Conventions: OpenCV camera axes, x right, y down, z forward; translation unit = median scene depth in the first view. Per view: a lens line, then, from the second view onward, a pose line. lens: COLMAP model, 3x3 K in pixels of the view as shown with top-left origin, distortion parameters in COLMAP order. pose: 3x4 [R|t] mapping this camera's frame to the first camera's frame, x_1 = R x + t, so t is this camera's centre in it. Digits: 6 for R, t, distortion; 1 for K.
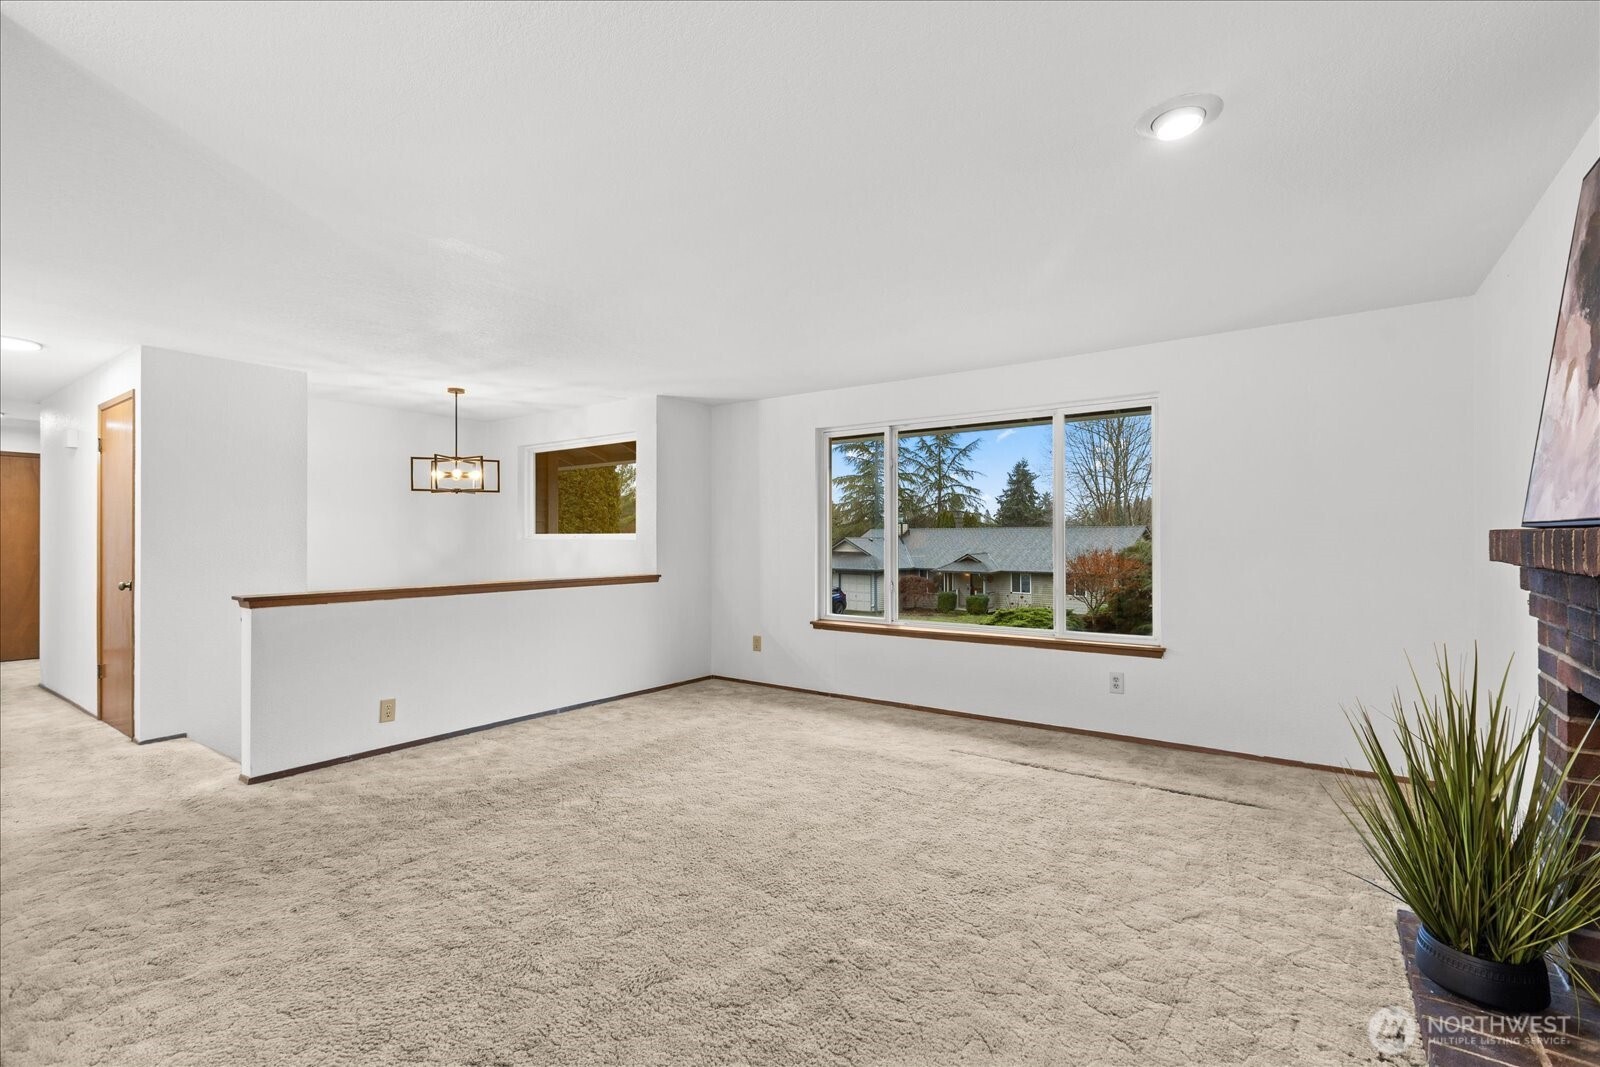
lens RADIAL K [[709.9, 0, 793.6], [0, 709.9, 538.4], [0, 0, 1]] dist [0.003978, 0.000373]
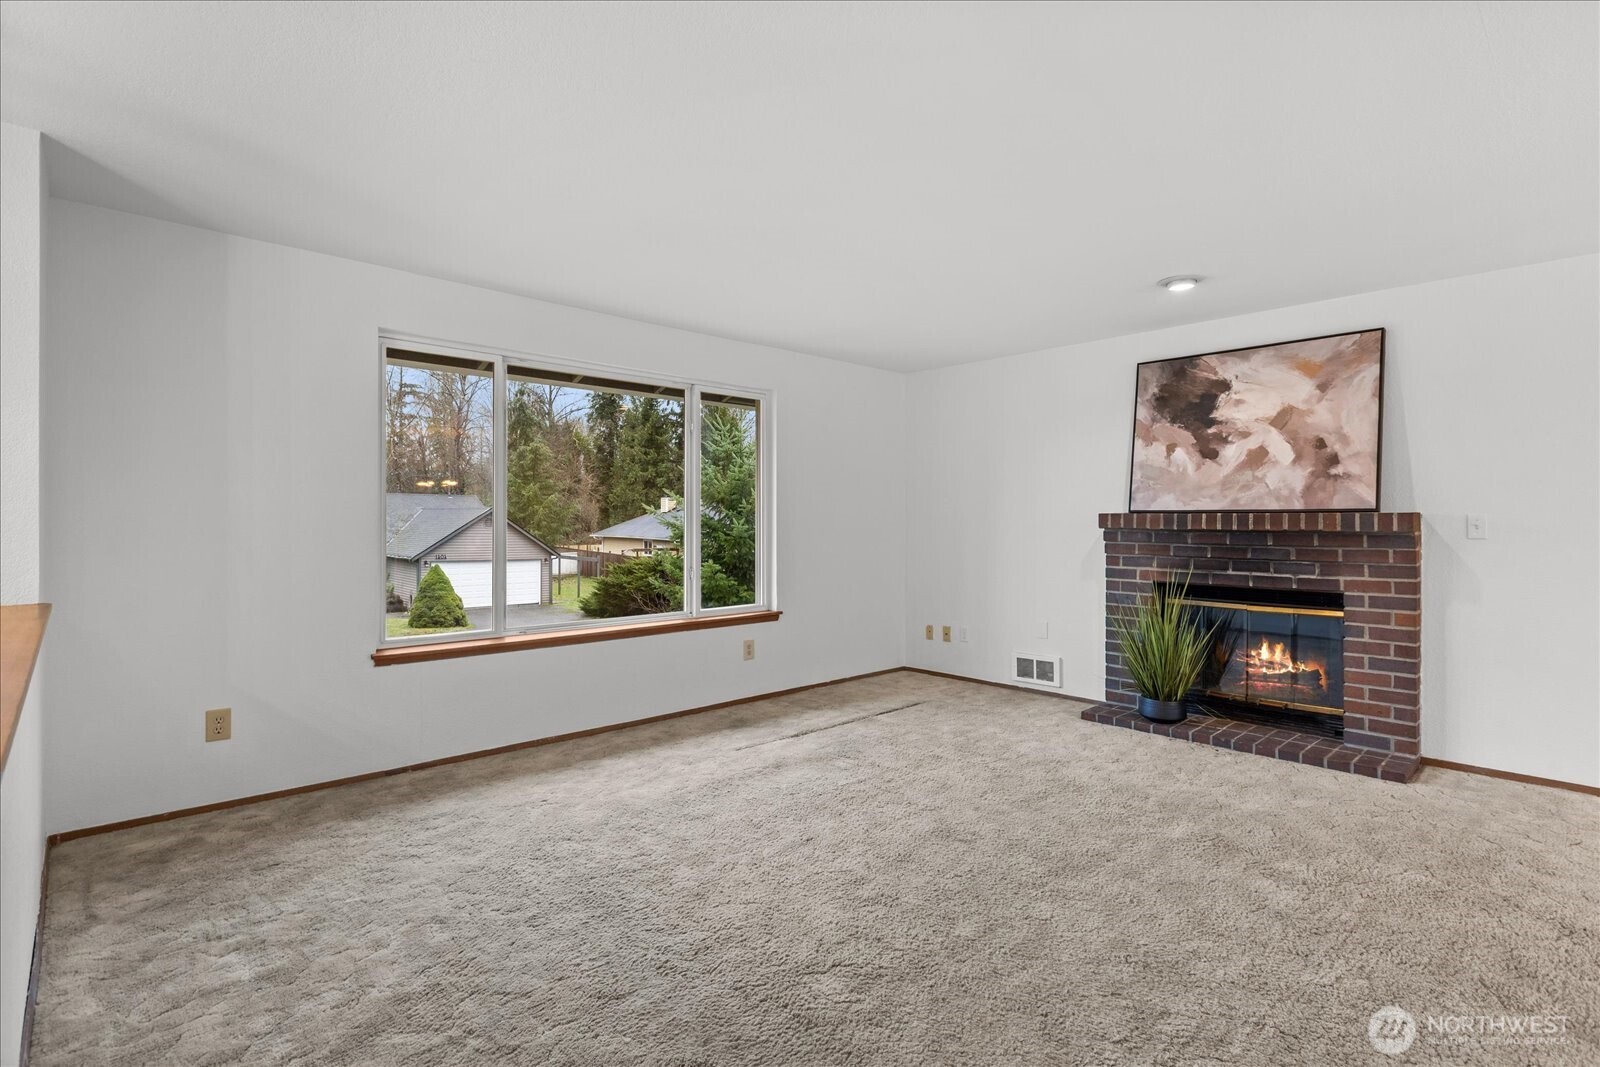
lens RADIAL K [[770.8, 0, 805.0], [0, 770.8, 529.3], [0, 0, 1]] dist [-0.003541, -0.000085]
pose [[0.190300, -0.006355, 0.981705, -0.761864], [-0.003358, 0.999969, 0.007124, 0.012397], [-0.981720, -0.004652, 0.190273, 0.777175]]
